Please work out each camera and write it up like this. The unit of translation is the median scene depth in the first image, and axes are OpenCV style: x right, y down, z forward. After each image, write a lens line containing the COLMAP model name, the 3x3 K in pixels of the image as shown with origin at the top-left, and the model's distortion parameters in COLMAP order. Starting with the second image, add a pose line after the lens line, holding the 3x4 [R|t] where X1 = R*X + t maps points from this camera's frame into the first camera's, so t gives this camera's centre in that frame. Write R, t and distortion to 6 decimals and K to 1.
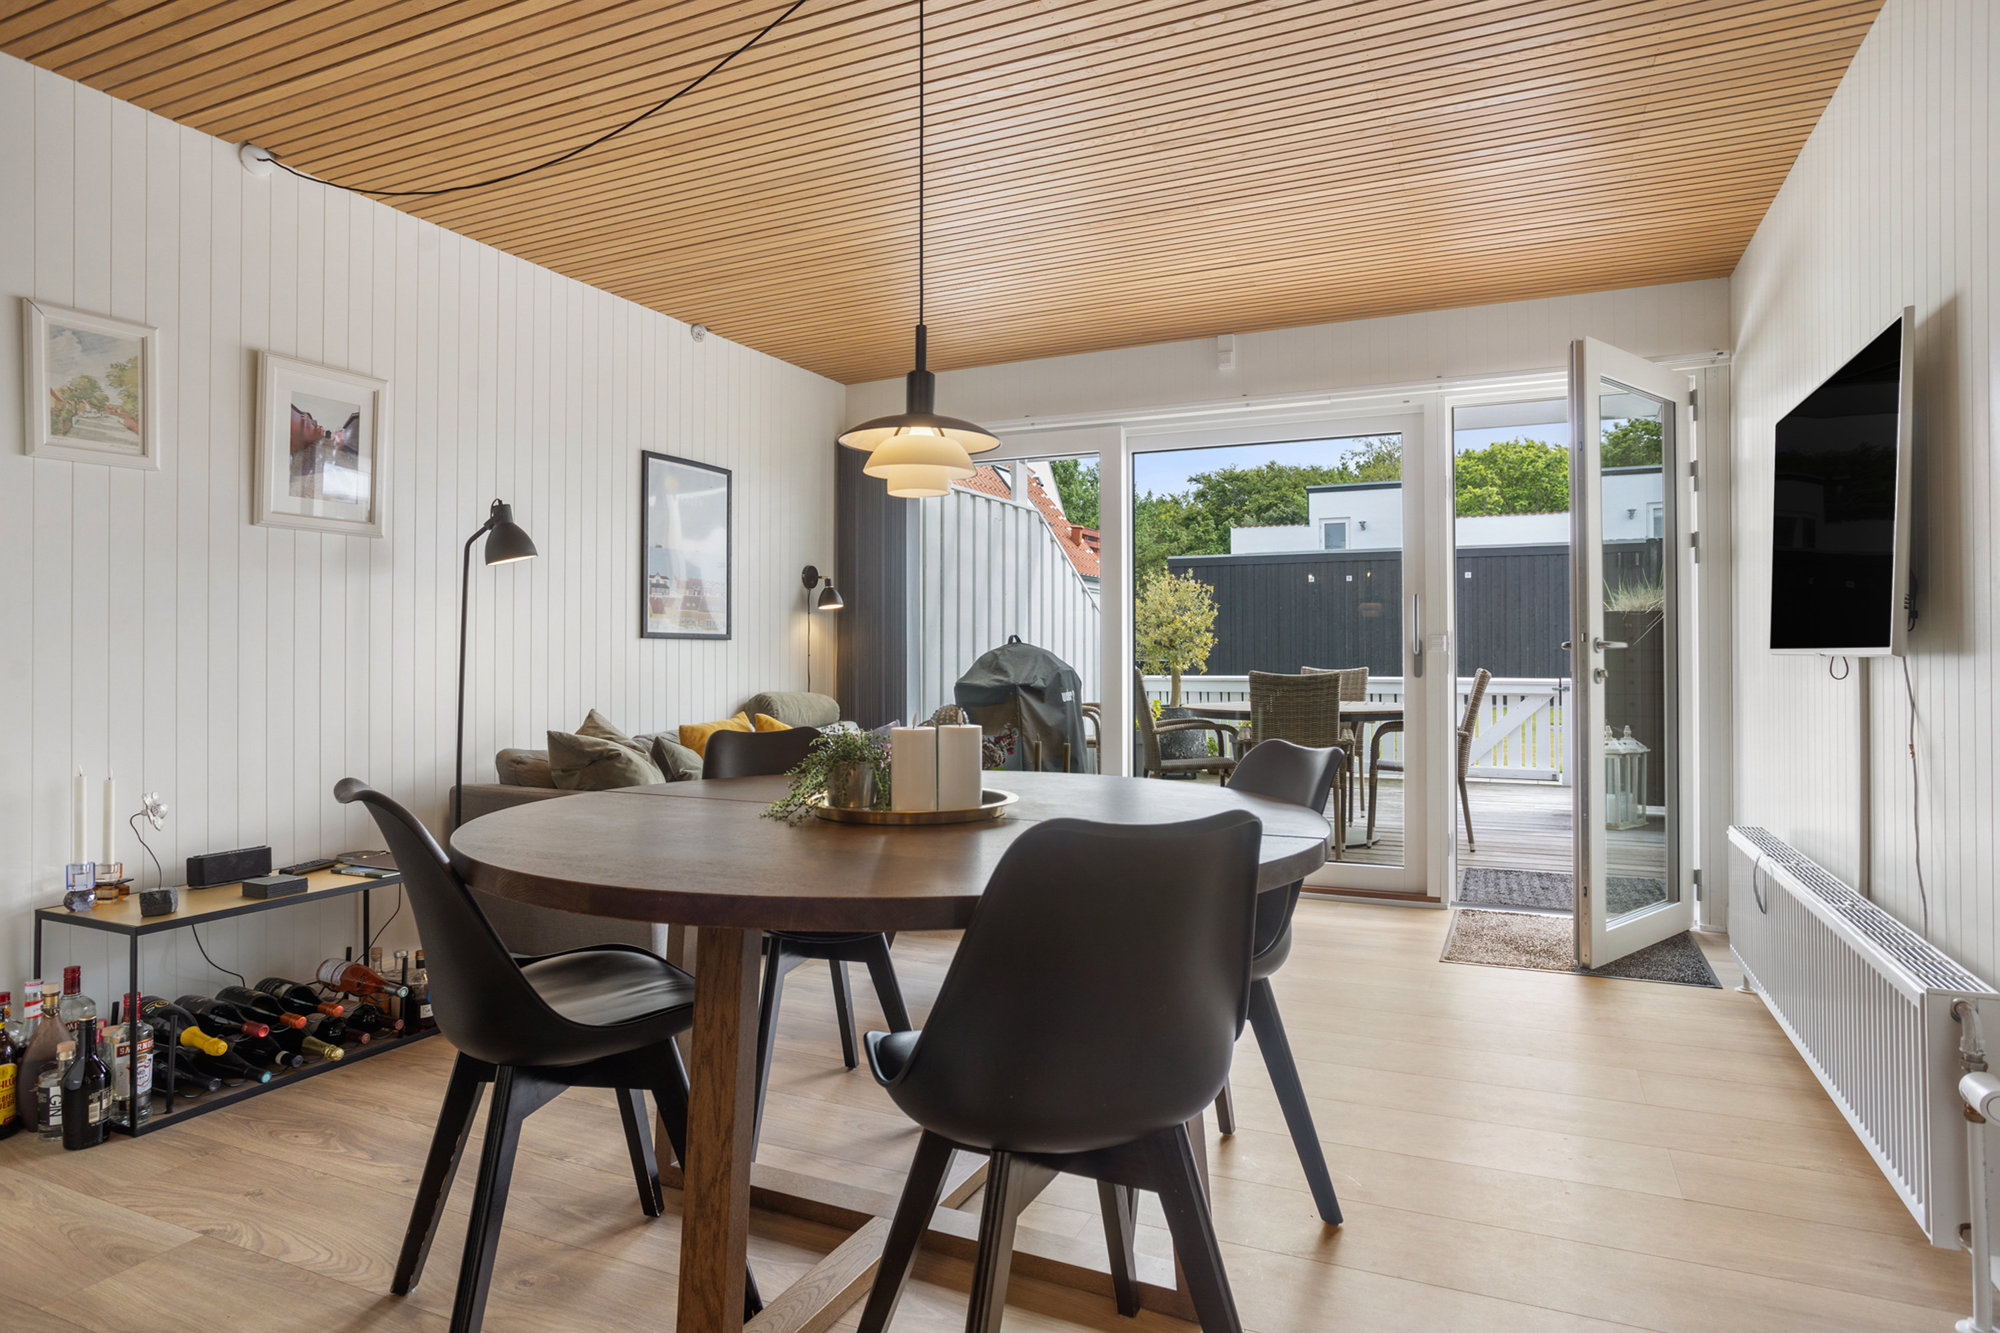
lens RADIAL K [[1115.5, 0, 1004.6], [0, 1115.5, 654.8], [0, 0, 1]] dist [-0.031130, 0.000898]
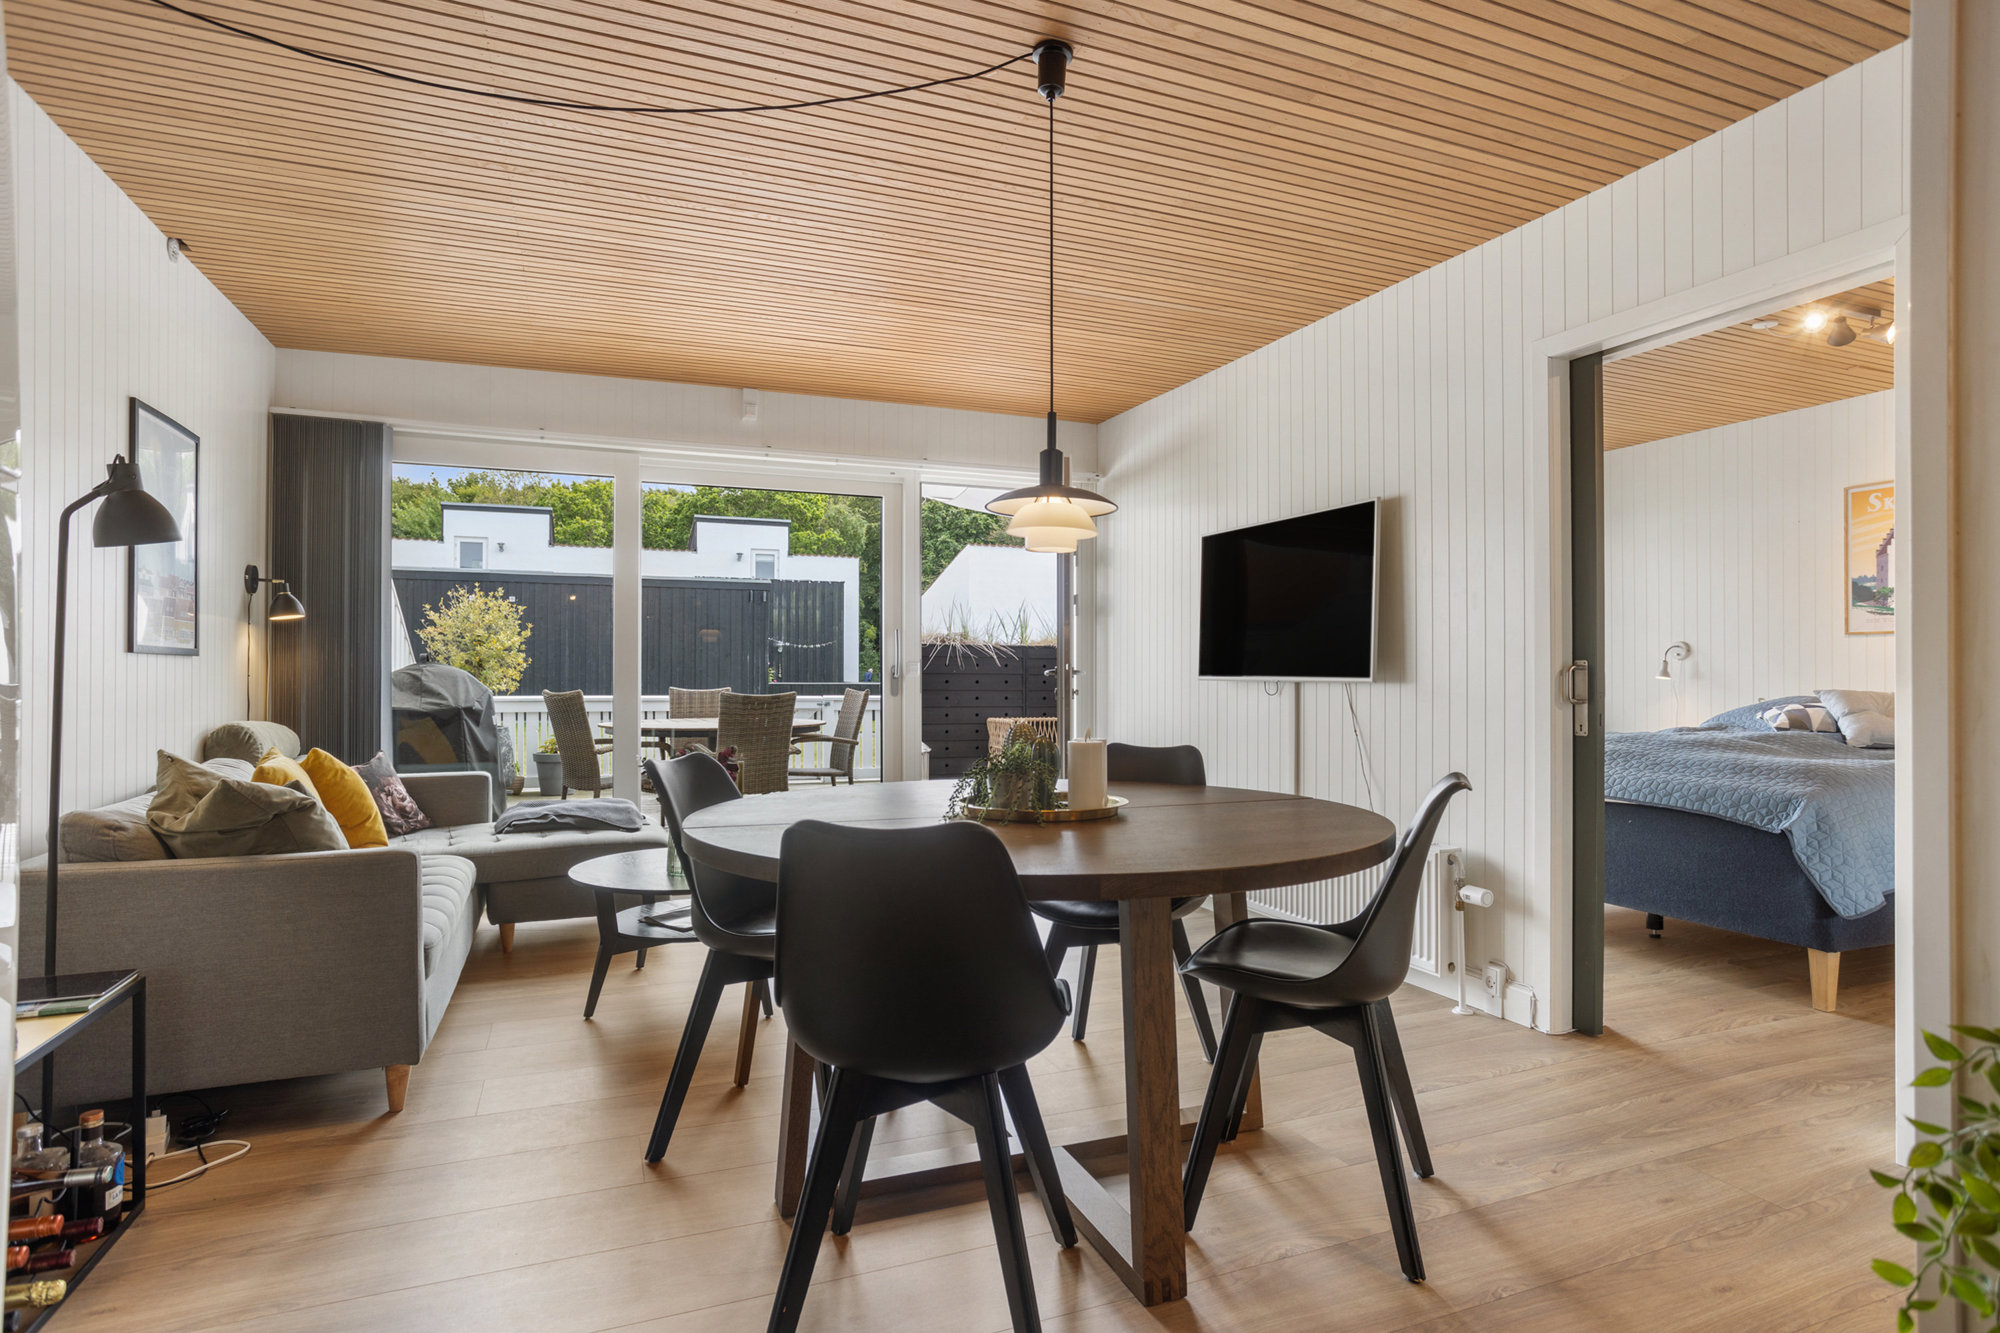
lens RADIAL K [[1042.1, 0, 1020.9], [0, 1042.1, 667.6], [0, 0, 1]] dist [-0.053570, 0.038200]
pose [[0.677451, 0.008018, 0.735524, -0.296166], [-0.003507, 0.999964, -0.007670, -0.001926], [-0.735559, 0.002616, 0.677455, 0.079324]]
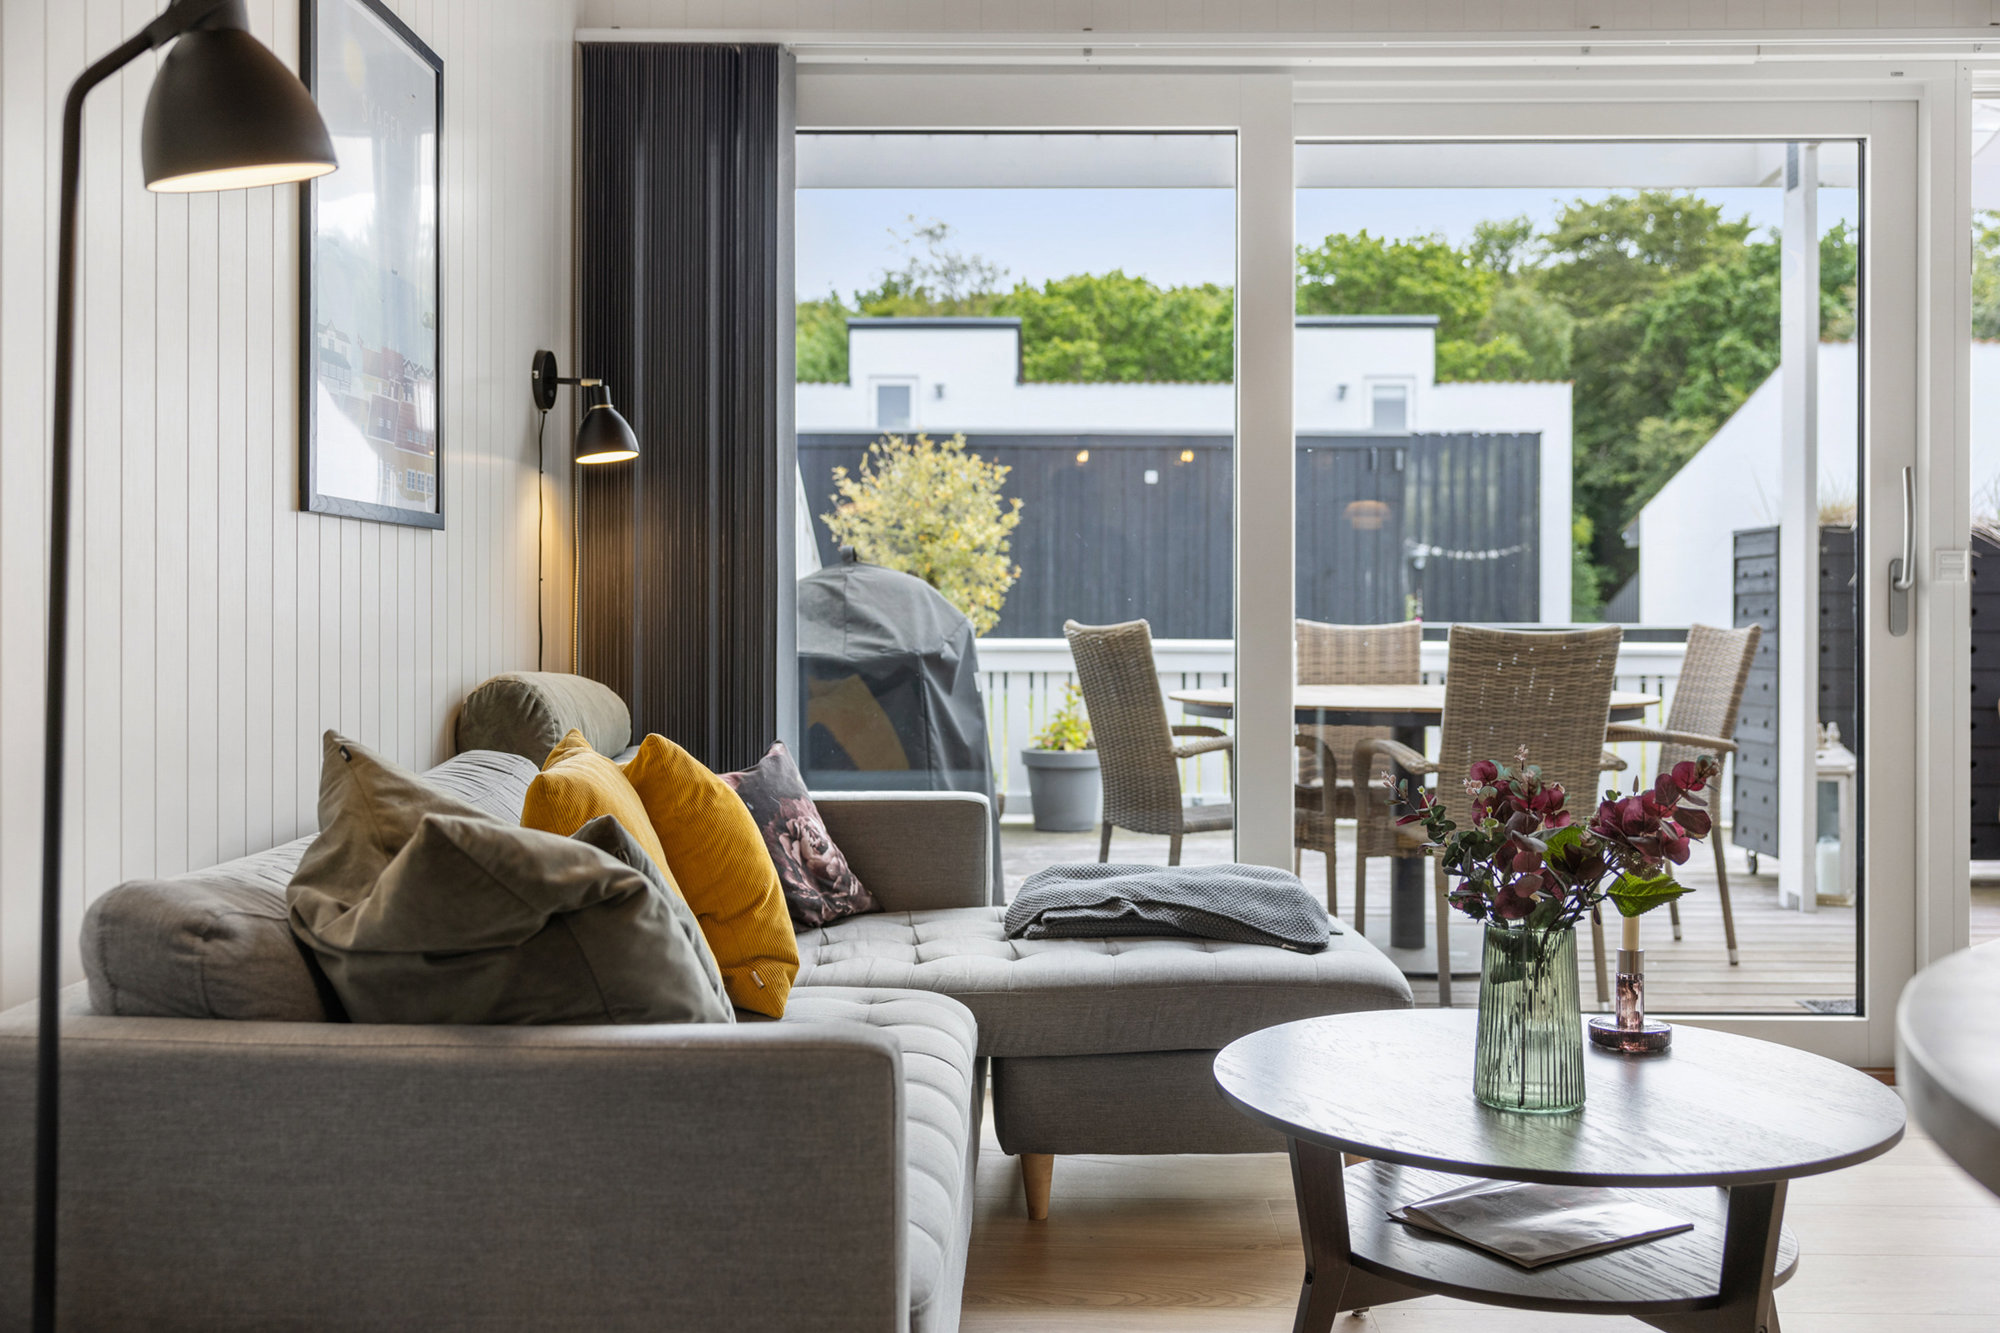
lens RADIAL K [[1917.6, 0, 1028.0], [0, 1917.6, 606.6], [0, 0, 1]] dist [-0.002997, 0.009050]
pose [[0.917584, 0.005042, 0.397511, -0.247622], [-0.004252, 0.999987, -0.002869, 0.009233], [-0.397520, 0.000942, 0.917593, 0.277987]]
